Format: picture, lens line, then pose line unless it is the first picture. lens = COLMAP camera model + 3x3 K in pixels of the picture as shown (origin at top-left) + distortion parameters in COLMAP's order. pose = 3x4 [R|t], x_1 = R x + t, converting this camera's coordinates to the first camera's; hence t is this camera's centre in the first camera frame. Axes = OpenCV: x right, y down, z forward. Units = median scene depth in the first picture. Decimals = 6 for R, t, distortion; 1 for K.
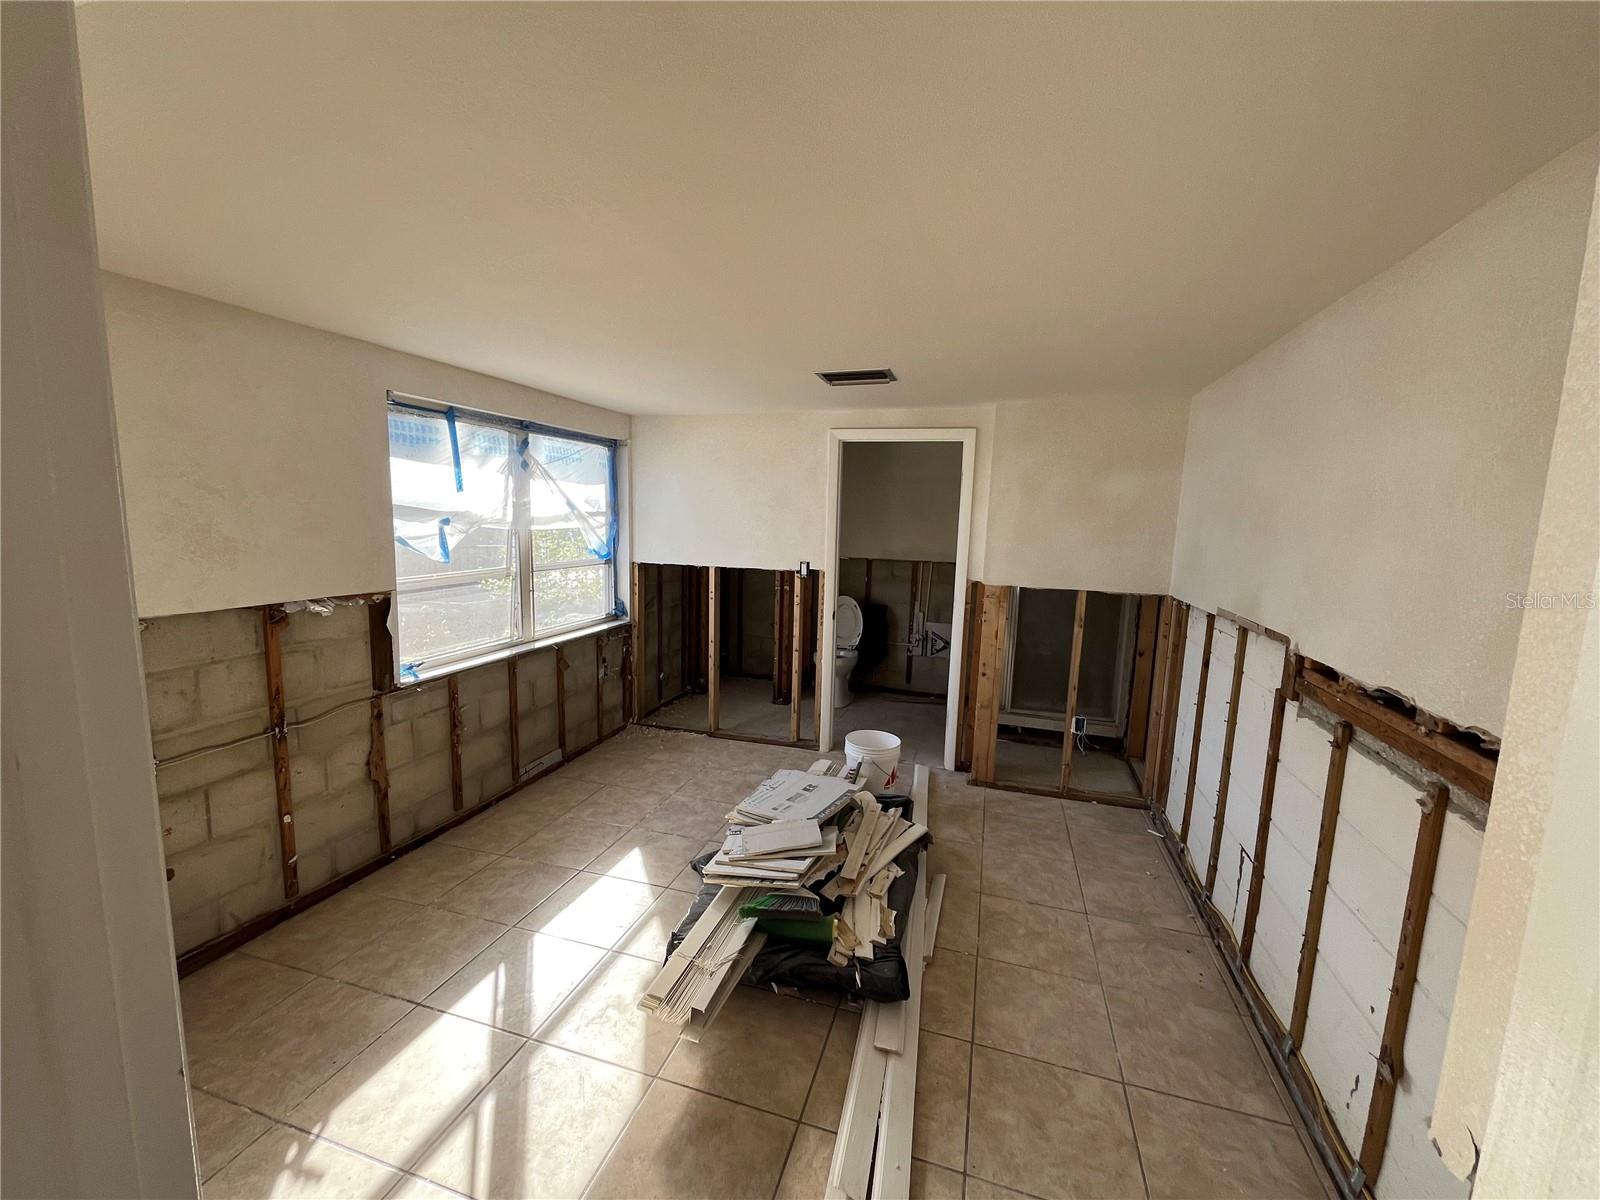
lens RADIAL K [[645.8, 0, 801.0], [0, 645.8, 606.9], [0, 0, 1]] dist [-0.000644, -0.000957]
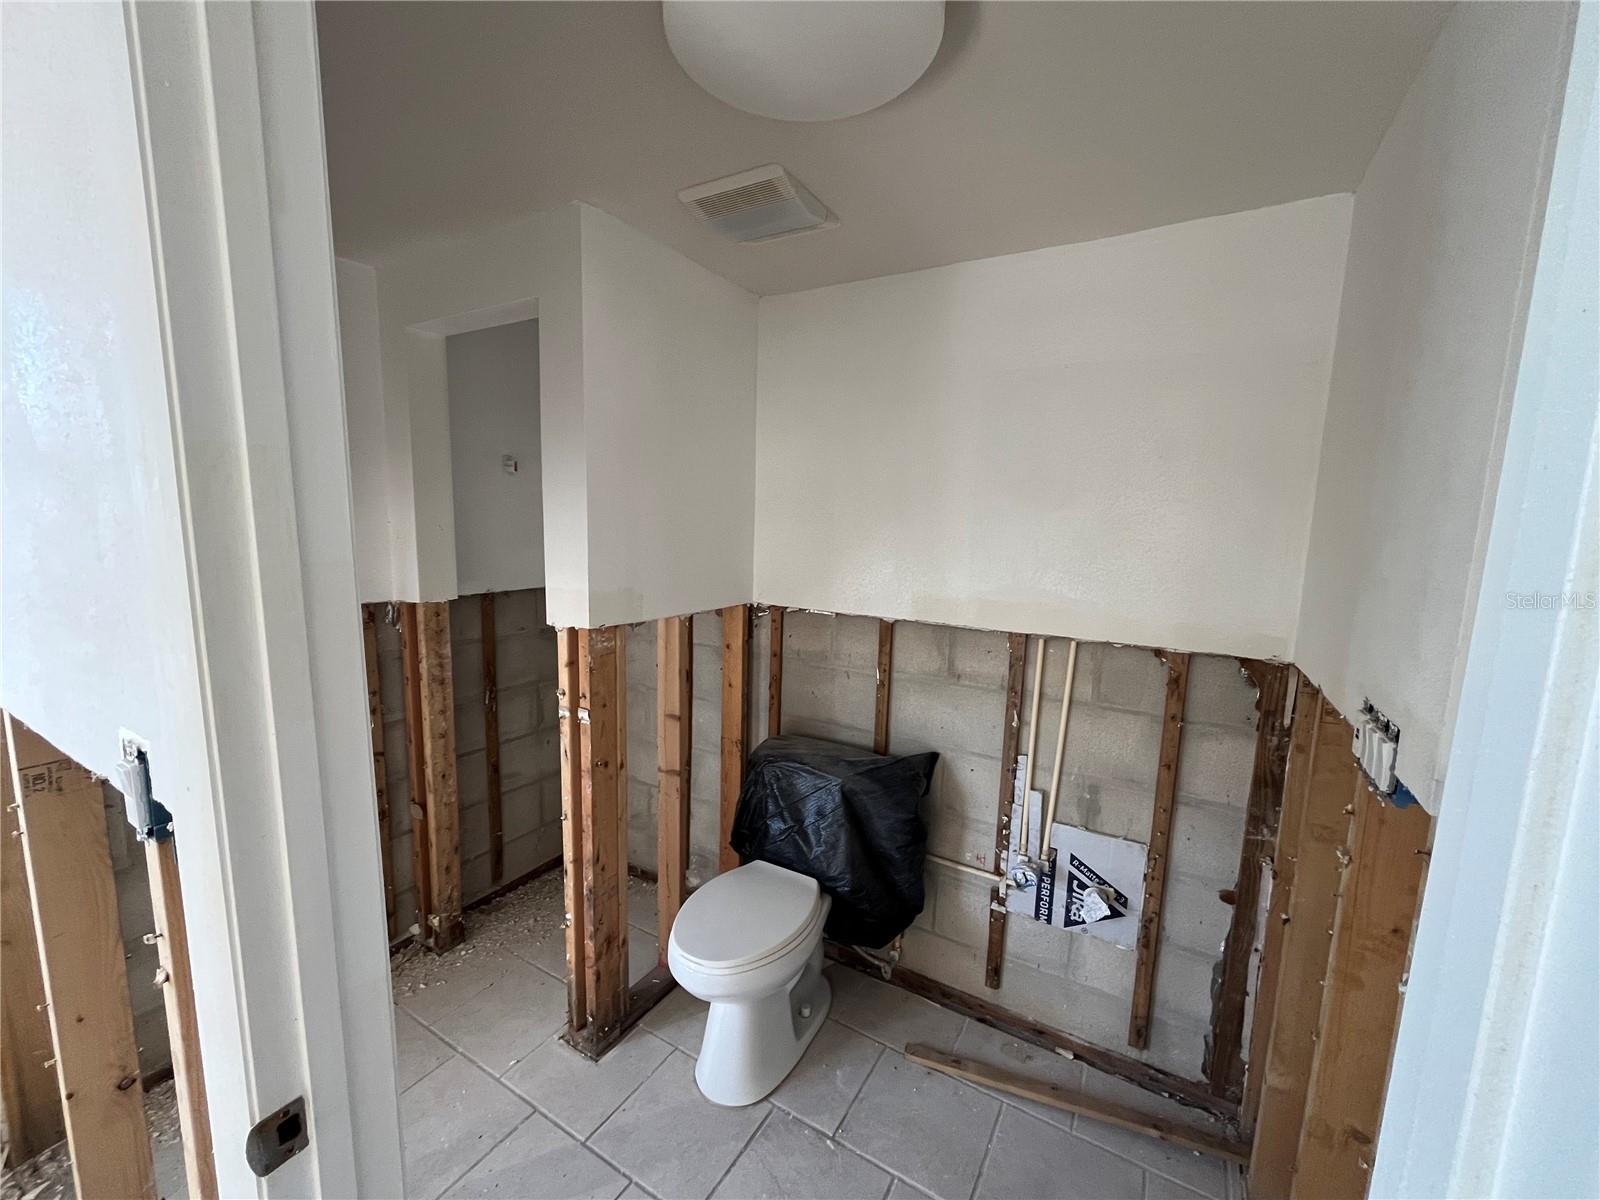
lens RADIAL K [[645.8, 0, 801.7], [0, 645.8, 607.6], [0, 0, 1]] dist [-0.000644, -0.000957]
pose [[0.971719, 0.032716, -0.233863, 0.142941], [-0.035201, 0.999359, -0.006458, -0.077005], [0.233502, 0.014508, 0.972248, 0.648568]]
